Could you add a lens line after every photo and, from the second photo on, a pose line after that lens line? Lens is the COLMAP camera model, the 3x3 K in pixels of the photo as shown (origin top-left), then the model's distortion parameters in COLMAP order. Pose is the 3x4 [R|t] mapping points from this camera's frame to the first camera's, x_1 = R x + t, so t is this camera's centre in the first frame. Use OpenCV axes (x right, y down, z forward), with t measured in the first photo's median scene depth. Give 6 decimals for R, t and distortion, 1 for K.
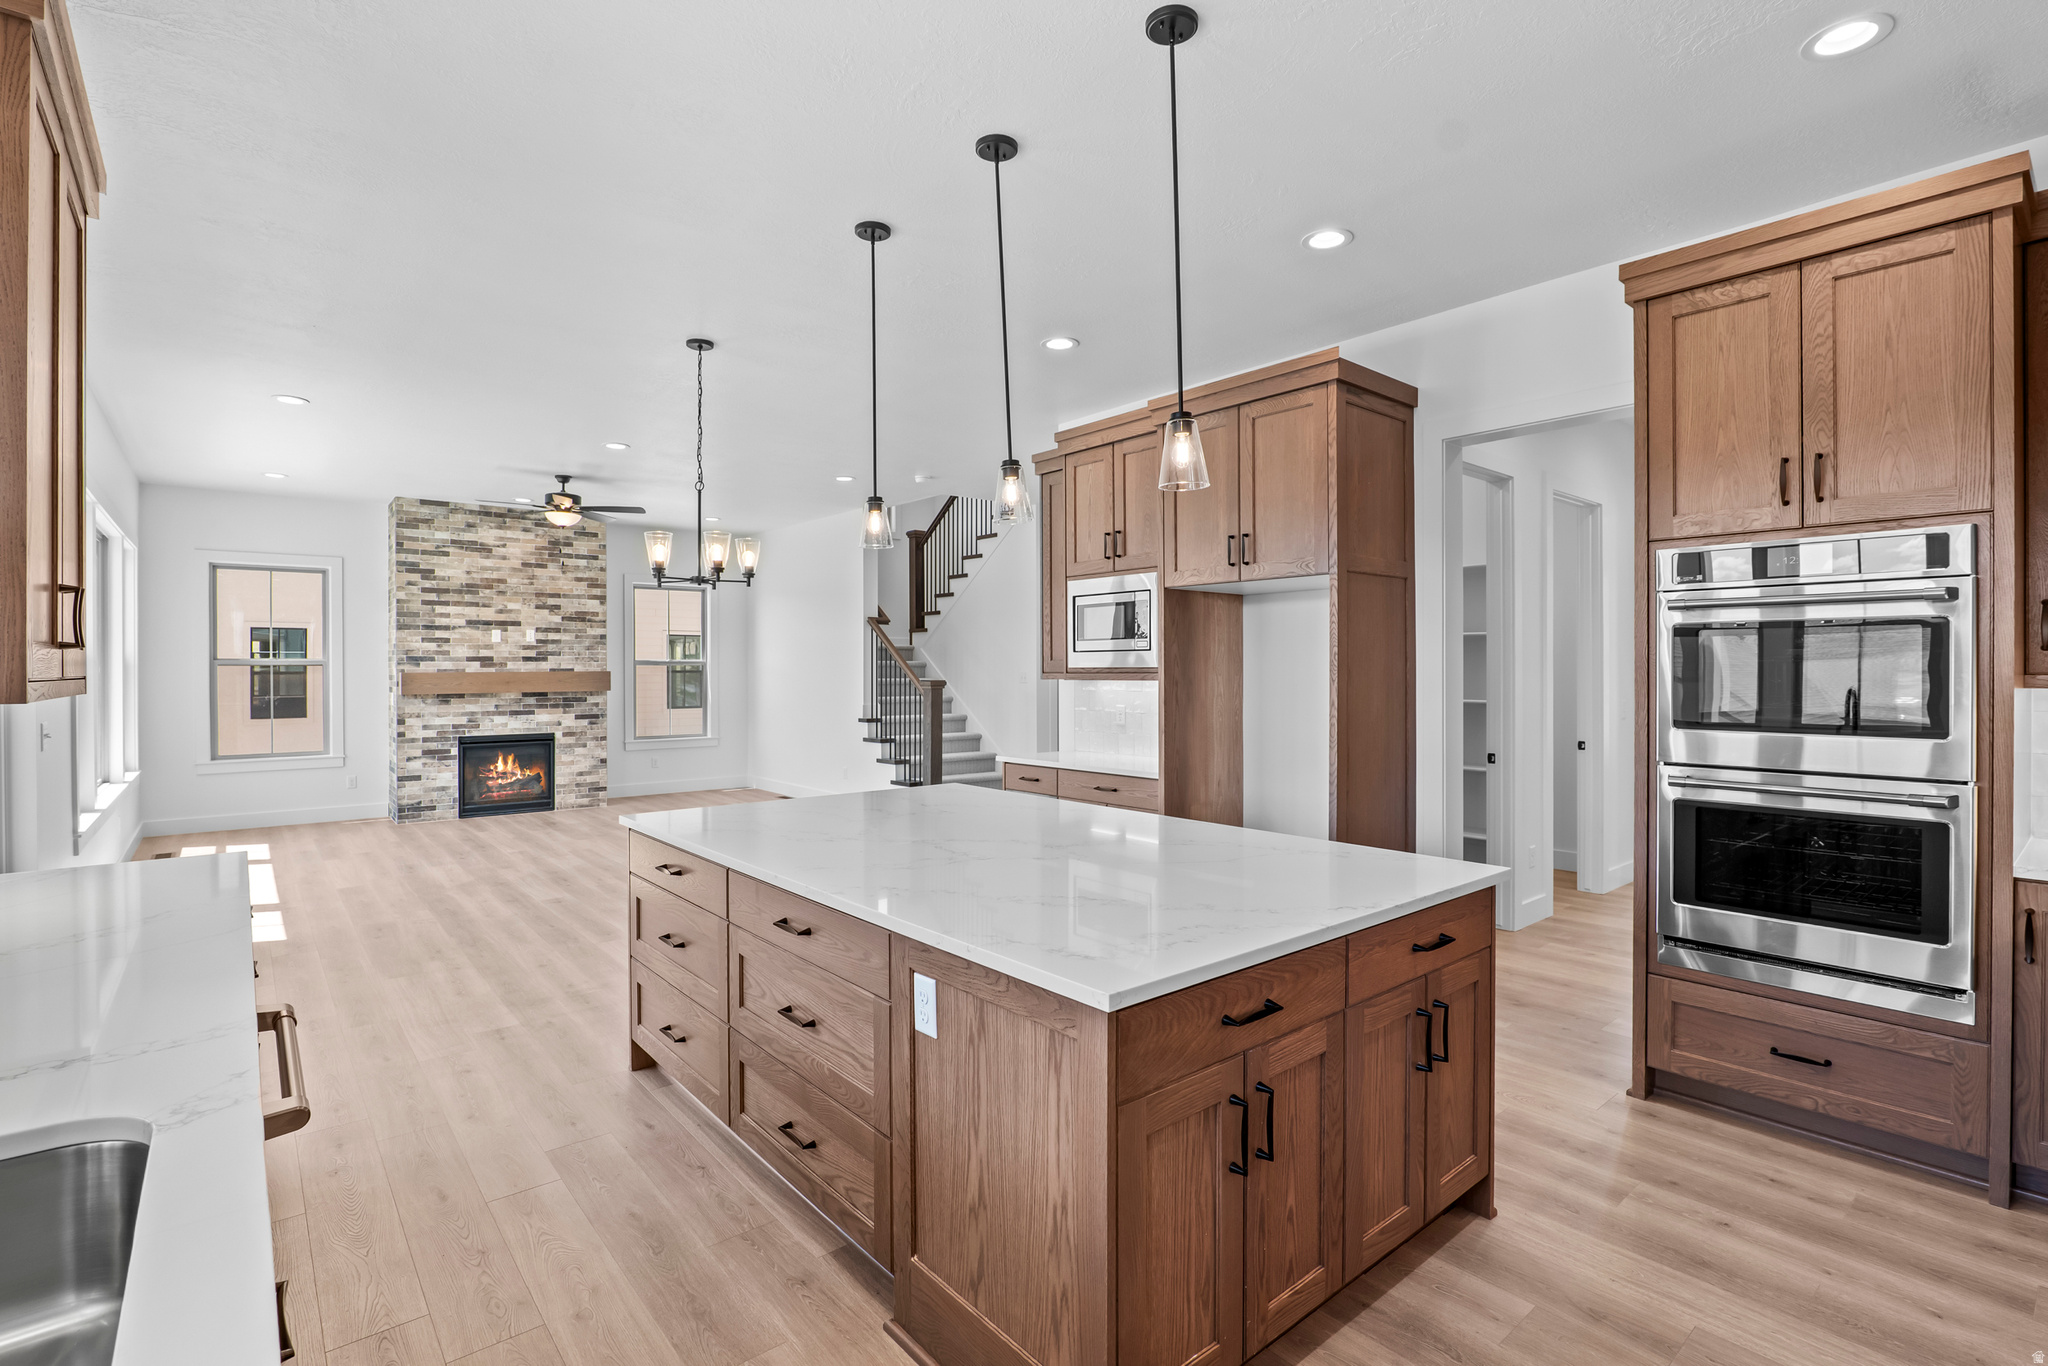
lens RADIAL K [[951.4, 0, 1026.4], [0, 951.4, 673.6], [0, 0, 1]] dist [-0.016544, 0.000775]
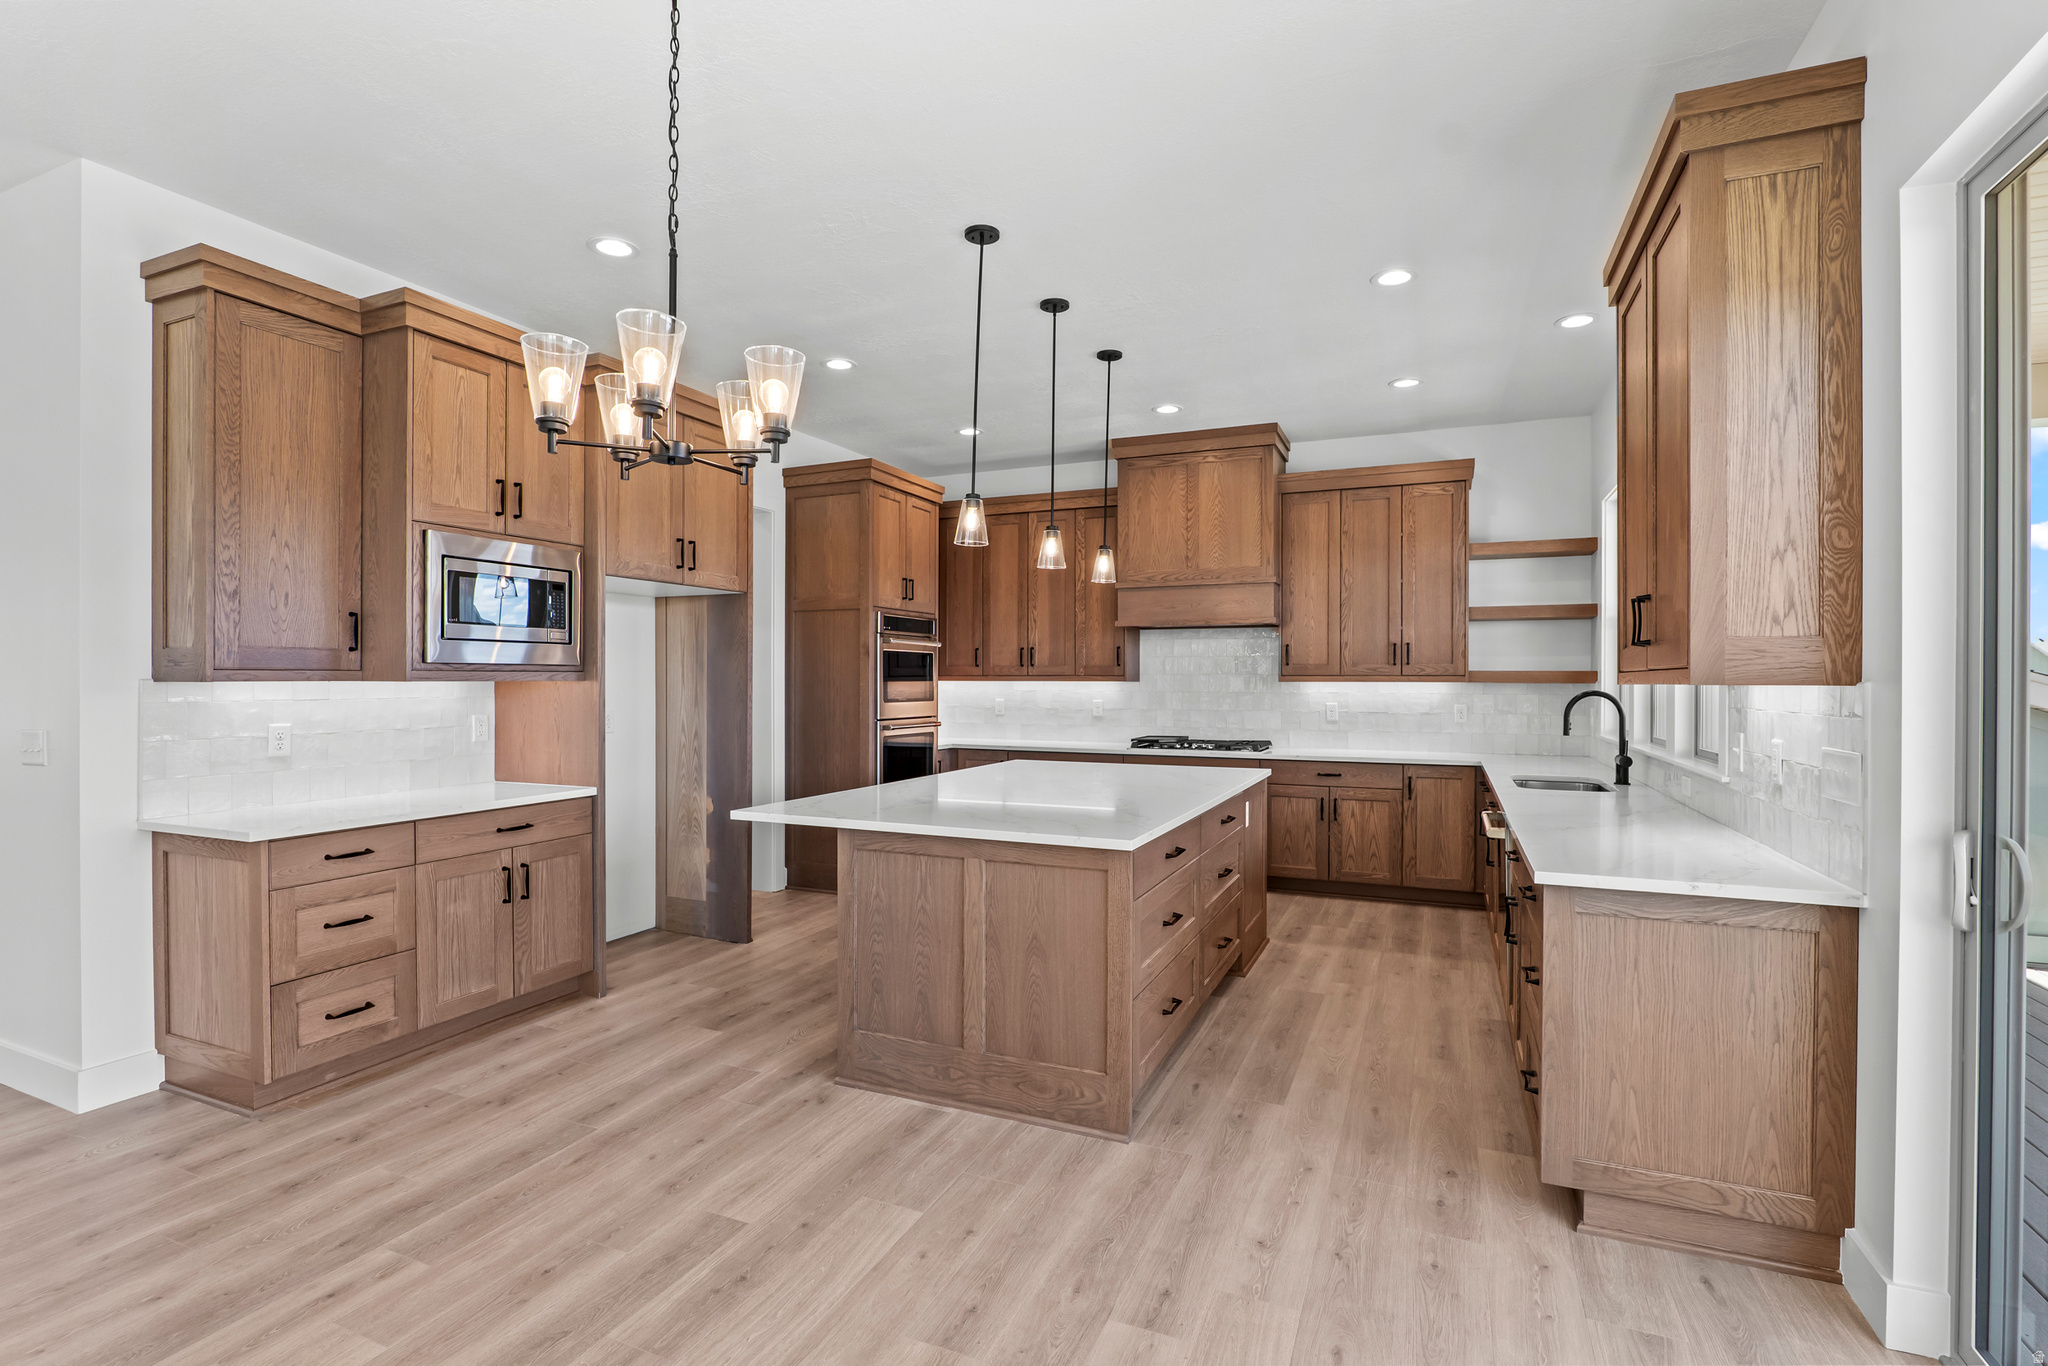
lens RADIAL K [[951.4, 0, 1027.9], [0, 951.4, 682.7], [0, 0, 1]] dist [-0.016544, 0.000775]
pose [[-0.443834, -0.002355, 0.896106, -1.338844], [0.001143, 0.999994, 0.003195, 0.012320], [-0.896108, 0.002442, -0.443829, 1.721964]]
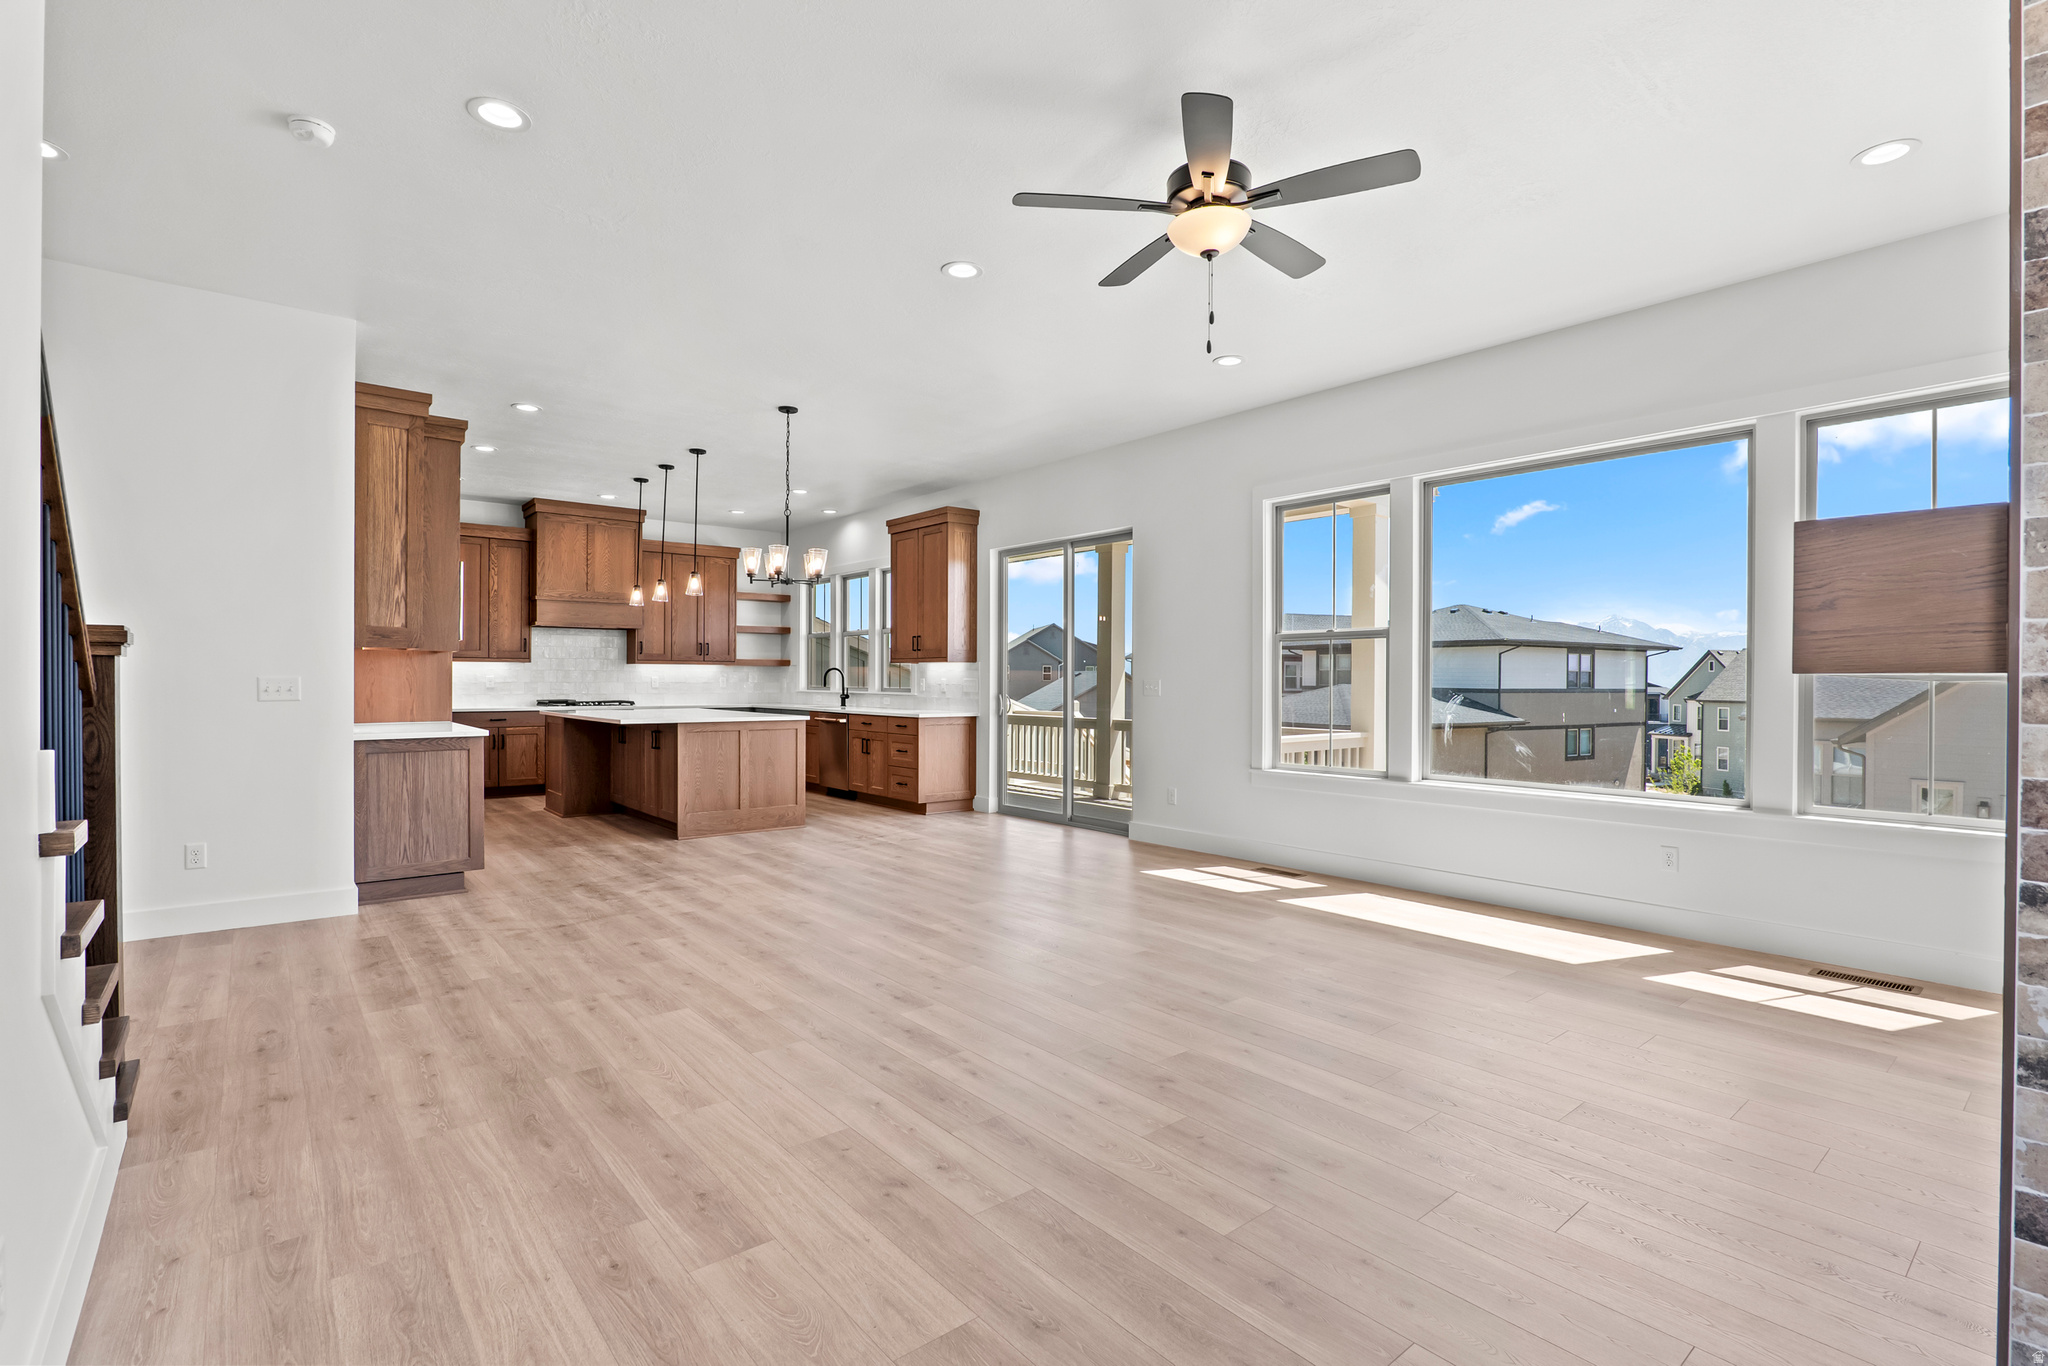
lens RADIAL K [[951.4, 0, 1023.5], [0, 951.4, 683.8], [0, 0, 1]] dist [-0.016544, 0.000775]
pose [[-0.999889, -0.003716, 0.014428, -1.162263], [-0.003602, 0.999962, 0.007932, 0.061778], [-0.014457, 0.007879, -0.999864, 3.904122]]
